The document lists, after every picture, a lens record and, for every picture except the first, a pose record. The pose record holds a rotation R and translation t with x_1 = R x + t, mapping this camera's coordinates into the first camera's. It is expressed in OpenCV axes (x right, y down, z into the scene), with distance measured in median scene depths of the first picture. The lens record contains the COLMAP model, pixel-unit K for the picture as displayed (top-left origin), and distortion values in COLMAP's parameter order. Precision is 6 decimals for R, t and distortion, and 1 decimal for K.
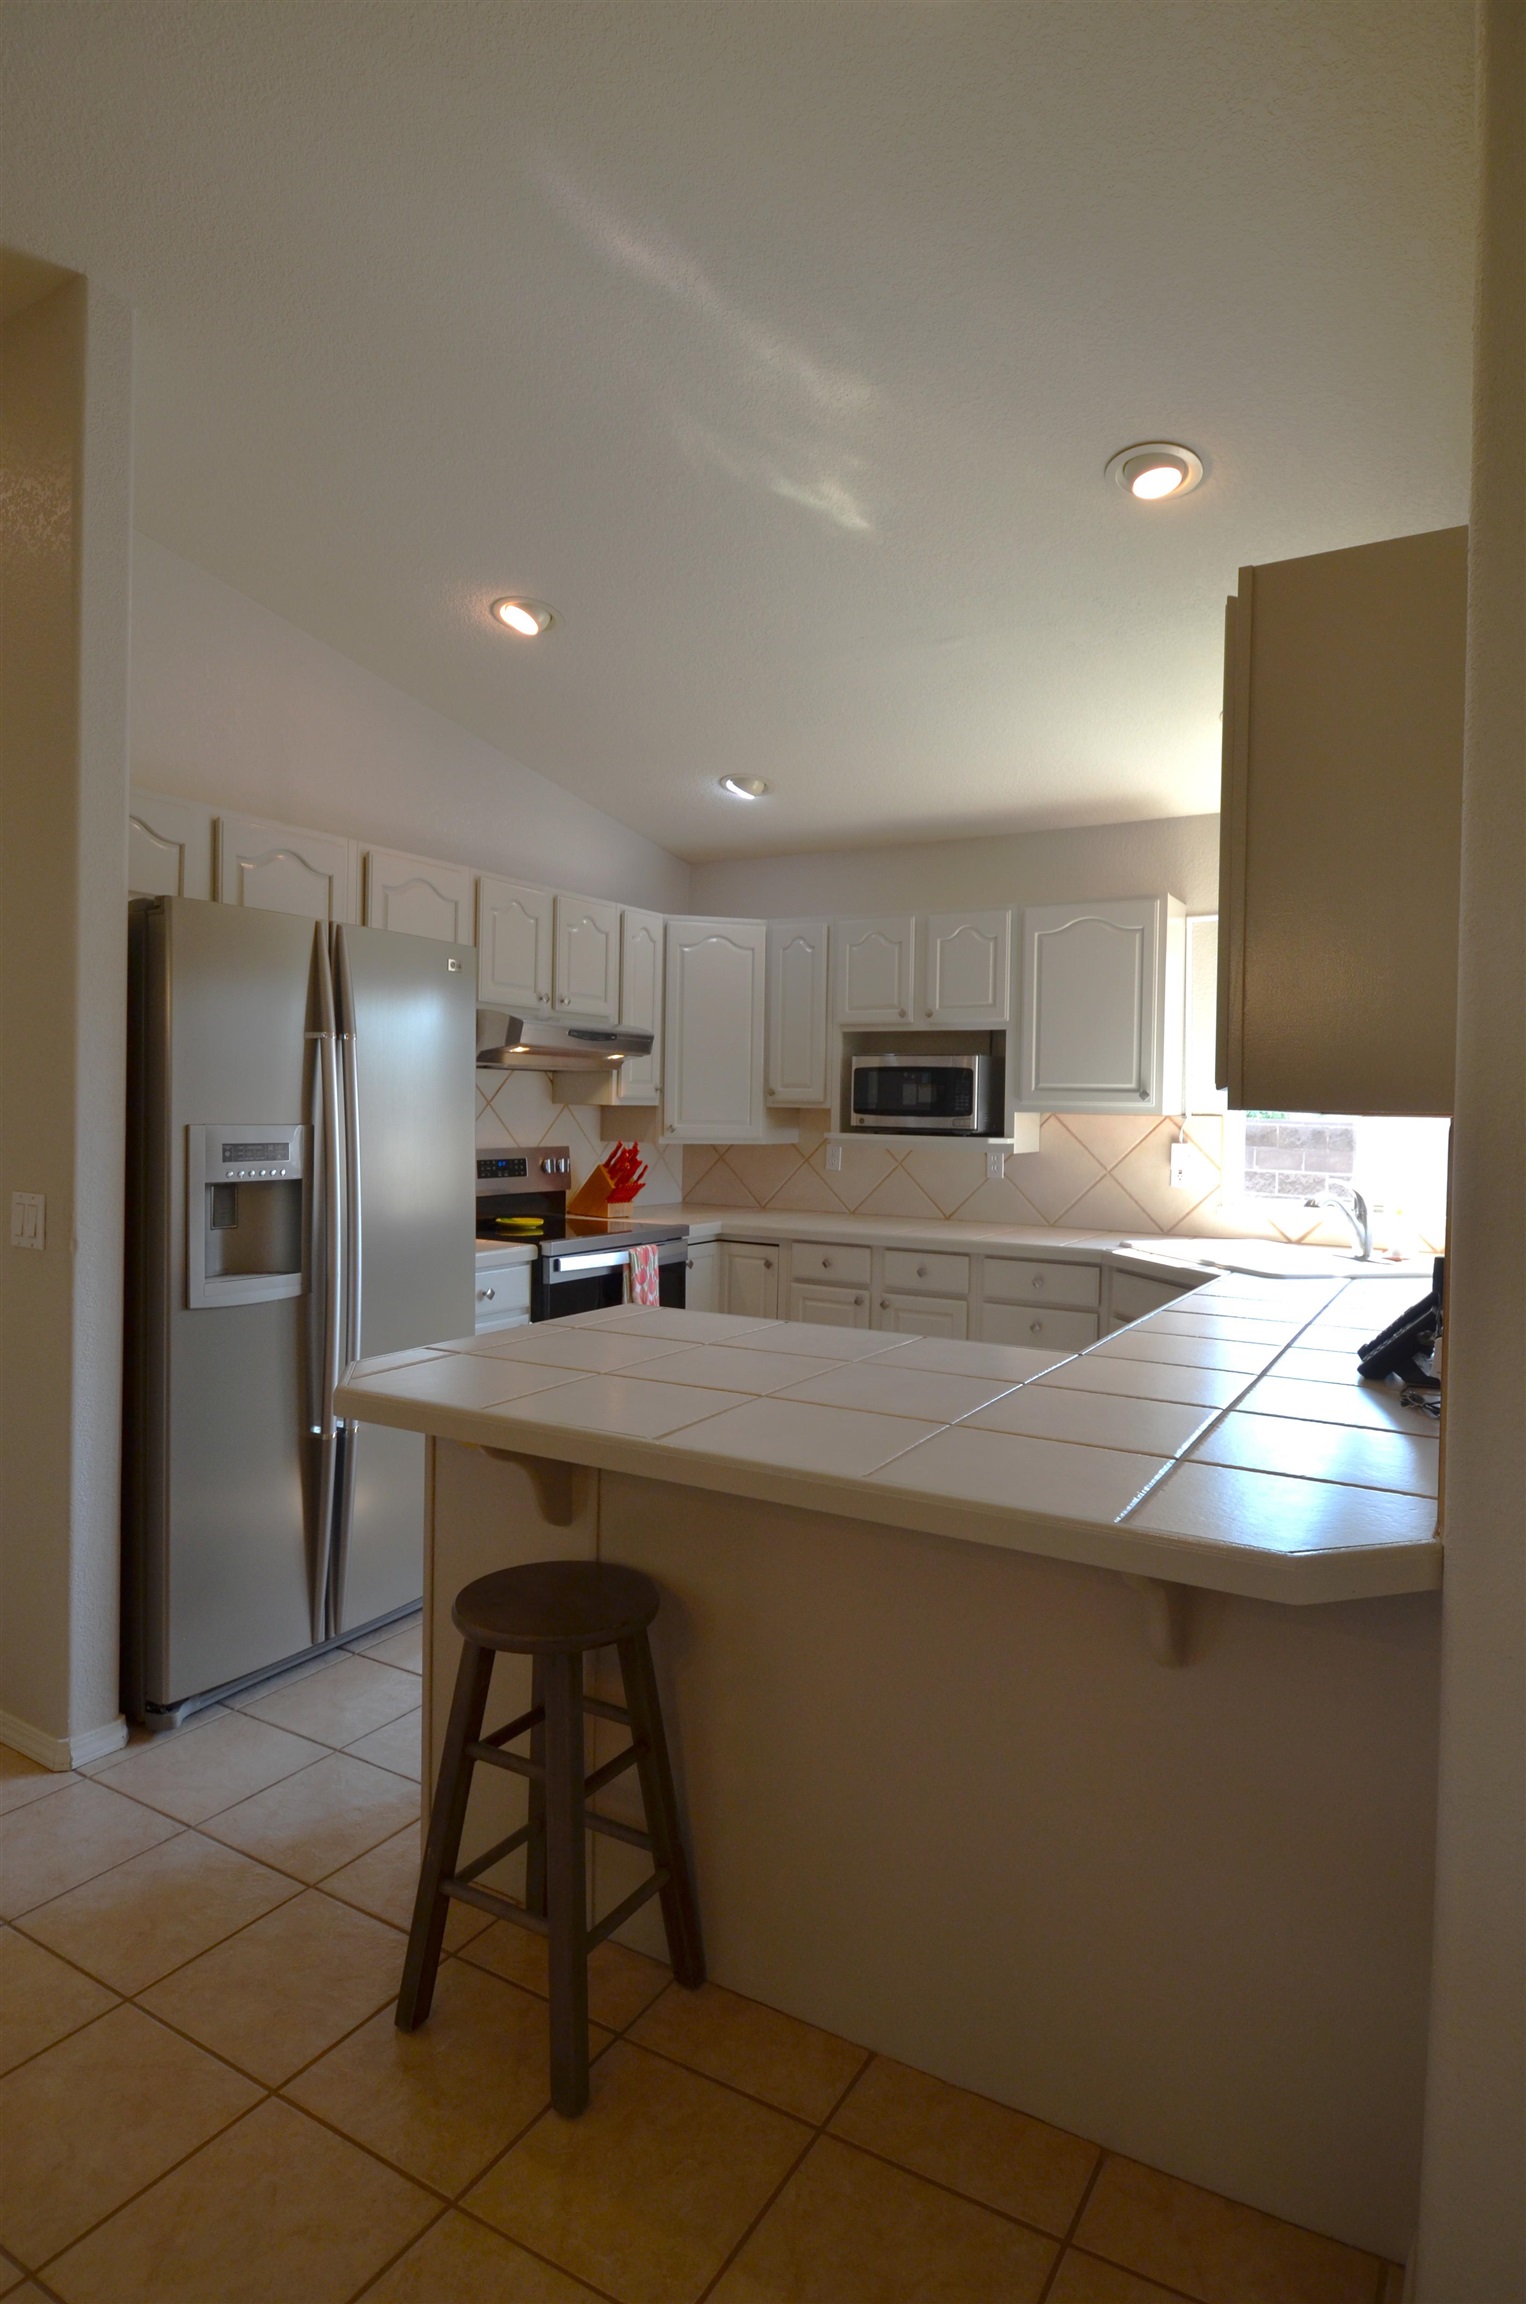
lens RADIAL K [[1240.6, 0, 773.2], [0, 1240.6, 1124.8], [0, 0, 1]] dist [-0.001920, -0.001290]
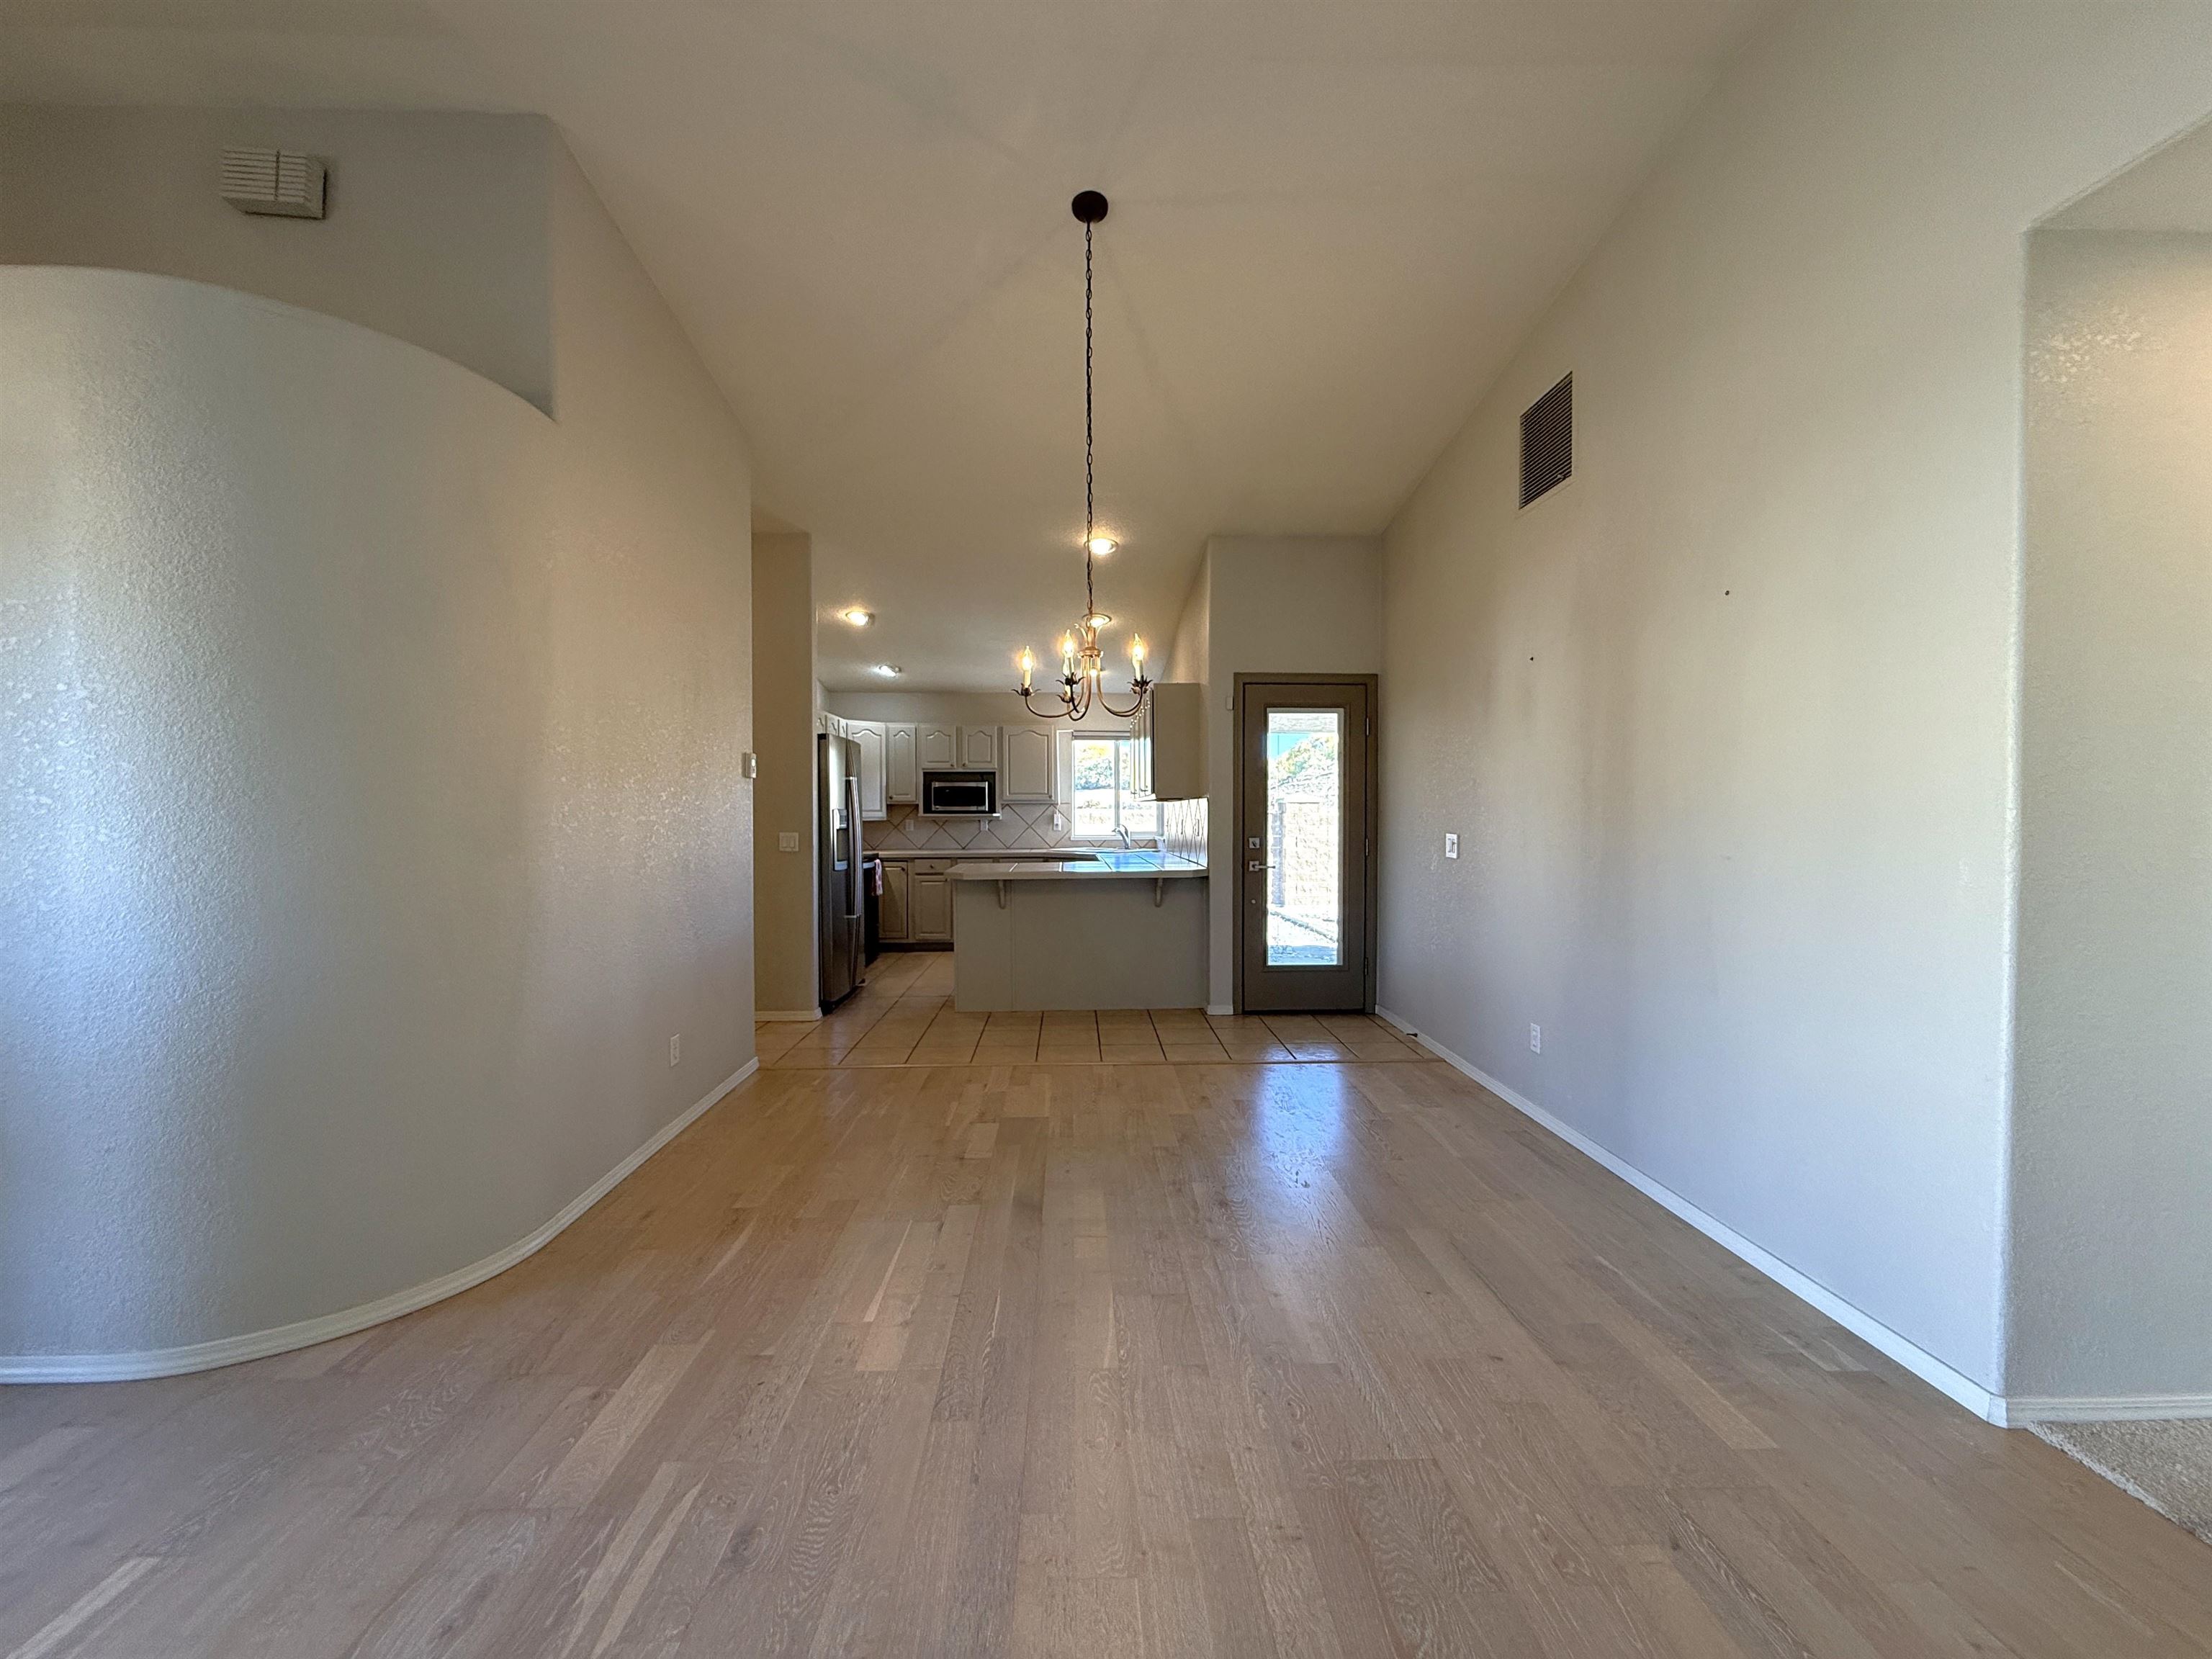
lens RADIAL K [[883.5, 0, 1096.0], [0, 883.5, 828.0], [0, 0, 1]] dist [-0.002181, -0.000131]
pose [[0.844974, -0.031266, 0.533892, -0.595897], [0.025621, 0.999510, 0.017984, 0.011620], [-0.534193, -0.001517, 0.845361, -0.639138]]
